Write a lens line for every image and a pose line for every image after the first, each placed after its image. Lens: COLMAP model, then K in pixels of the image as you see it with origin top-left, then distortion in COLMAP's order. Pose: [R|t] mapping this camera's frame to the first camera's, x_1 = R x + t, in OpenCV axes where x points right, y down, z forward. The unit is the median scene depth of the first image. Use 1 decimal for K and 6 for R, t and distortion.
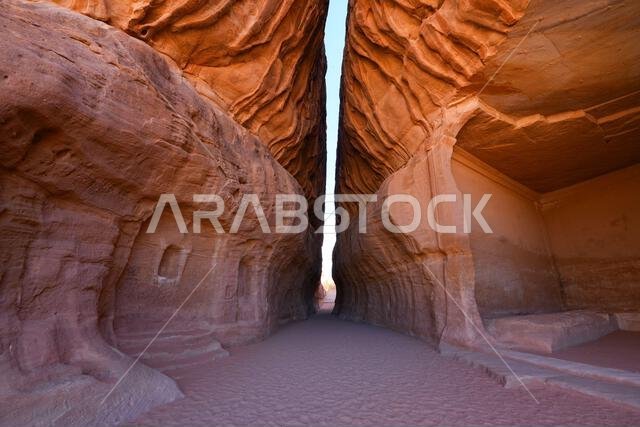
lens RADIAL K [[247.9, 0, 368.9], [0, 247.9, 219.3], [0, 0, 1]] dist [-0.013250, -0.000206]
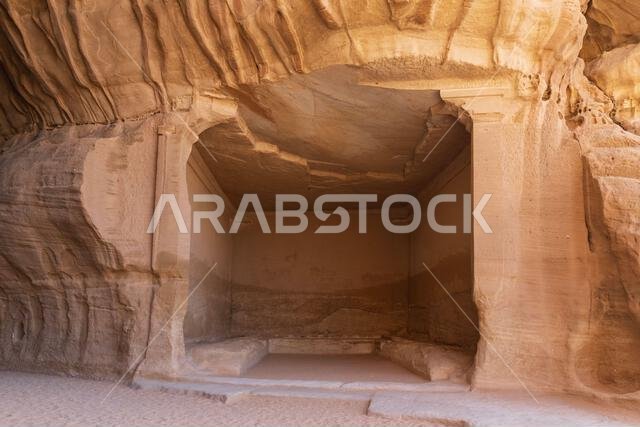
lens RADIAL K [[500.7, 0, 331.4], [0, 500.7, 266.3], [0, 0, 1]] dist [0.001581, 0.001291]
pose [[0.513708, 0.090295, 0.853201, -0.756684], [-0.284744, 0.956025, 0.070266, -0.160269], [-0.809336, -0.279040, 0.516828, -0.291732]]
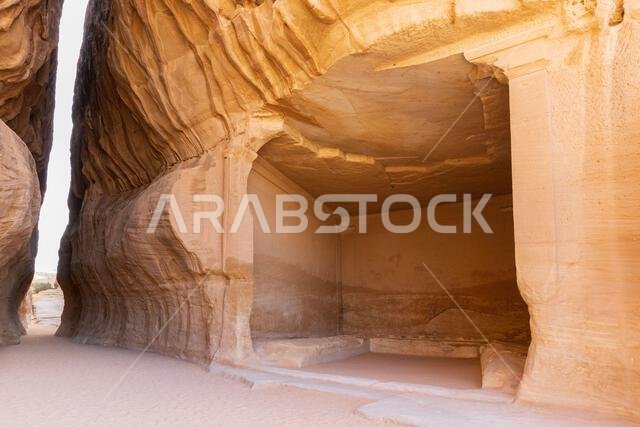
lens RADIAL K [[481.3, 0, 338.1], [0, 481.3, 275.8], [0, 0, 1]] dist [0.002123, -0.000903]
pose [[0.891097, 0.065123, 0.449116, -0.142219], [-0.169178, 0.965981, 0.195598, -0.286898], [-0.421100, -0.250278, 0.871800, -0.756881]]
